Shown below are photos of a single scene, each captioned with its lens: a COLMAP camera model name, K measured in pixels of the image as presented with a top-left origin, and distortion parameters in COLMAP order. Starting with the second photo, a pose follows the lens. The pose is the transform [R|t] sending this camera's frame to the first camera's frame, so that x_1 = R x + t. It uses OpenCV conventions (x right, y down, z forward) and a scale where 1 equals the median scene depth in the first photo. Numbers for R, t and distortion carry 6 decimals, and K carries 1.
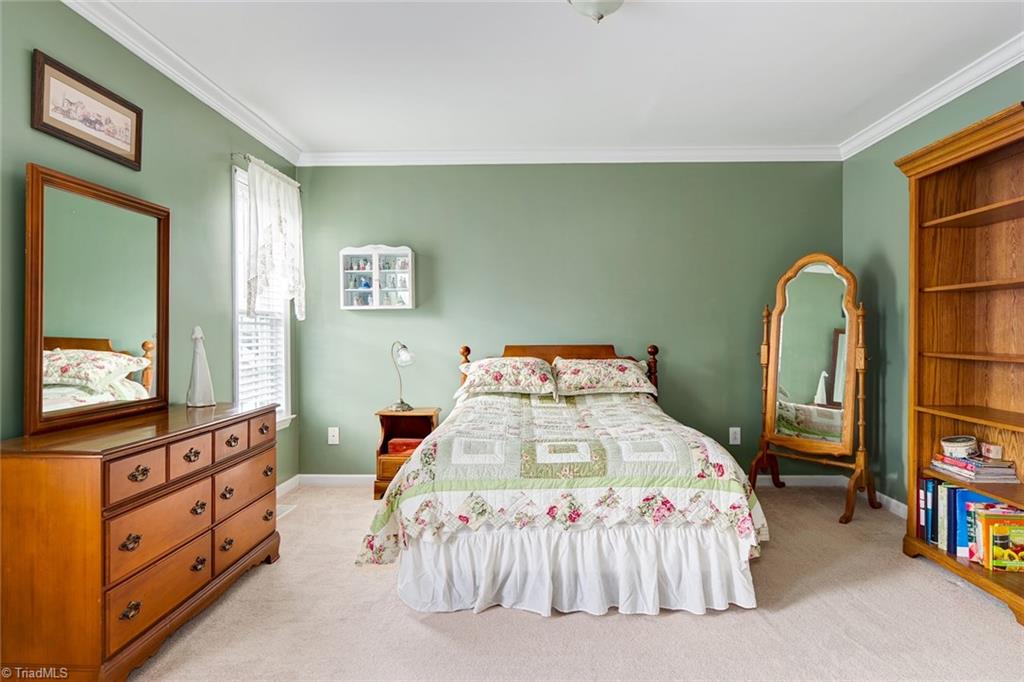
lens RADIAL K [[613.8, 0, 516.7], [0, 613.8, 339.9], [0, 0, 1]] dist [0.004414, -0.003290]
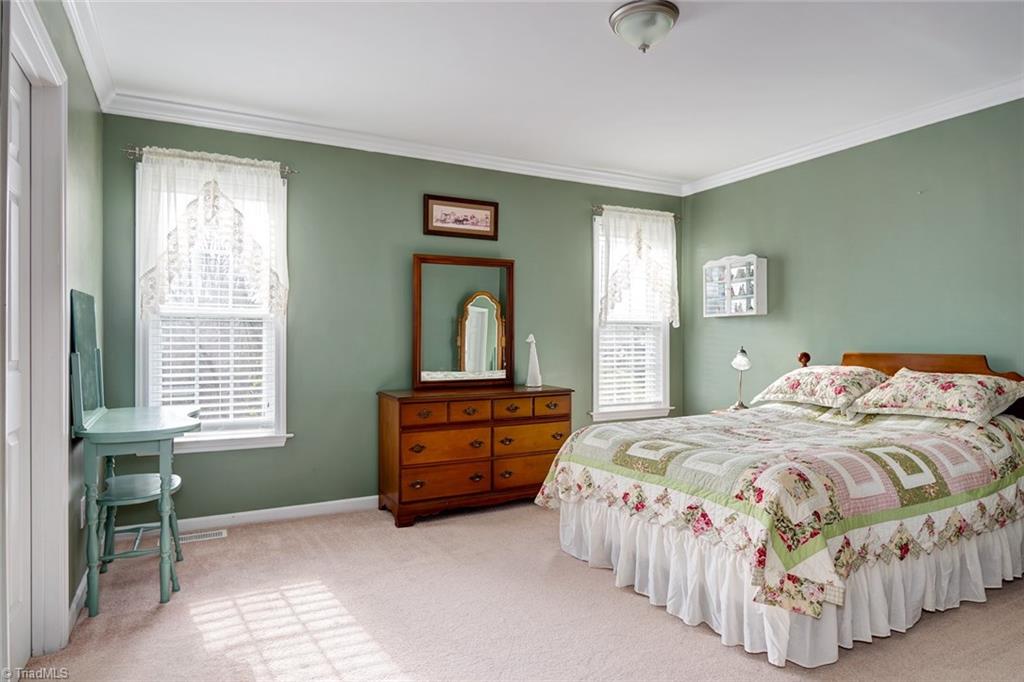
lens RADIAL K [[613.8, 0, 513.5], [0, 613.8, 338.3], [0, 0, 1]] dist [0.004414, -0.003290]
pose [[0.478527, 0.000647, -0.878073, 0.939065], [-0.010665, 0.999930, -0.005075, -0.003848], [0.878008, 0.011793, 0.478500, 0.275415]]
